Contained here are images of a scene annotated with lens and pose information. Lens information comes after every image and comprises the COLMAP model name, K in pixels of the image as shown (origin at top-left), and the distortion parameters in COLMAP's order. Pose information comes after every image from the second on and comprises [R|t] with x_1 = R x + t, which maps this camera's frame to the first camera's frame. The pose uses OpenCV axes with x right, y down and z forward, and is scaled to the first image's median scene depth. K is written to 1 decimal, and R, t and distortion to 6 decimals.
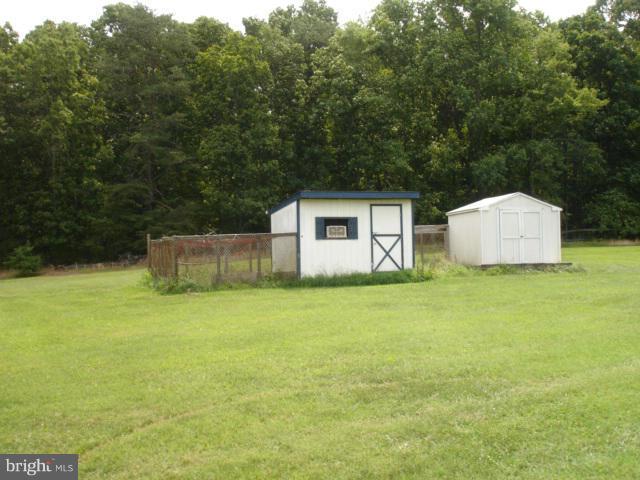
lens RADIAL K [[701.4, 0, 320.0], [0, 701.4, 240.0], [0, 0, 1]] dist [-0.104065, -0.007755]
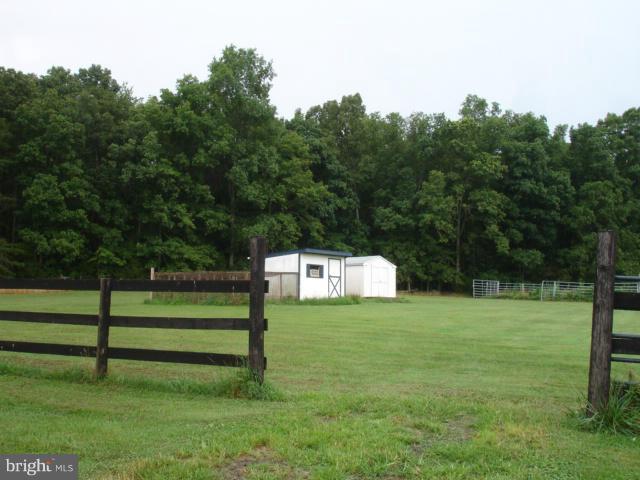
lens RADIAL K [[701.4, 0, 320.0], [0, 701.4, 240.0], [0, 0, 1]] dist [-0.104065, -0.007755]
pose [[0.829752, 0.076710, 0.552835, -0.883777], [-0.034065, 0.995624, -0.087023, 0.053678], [-0.557091, 0.053376, 0.828734, -0.394129]]
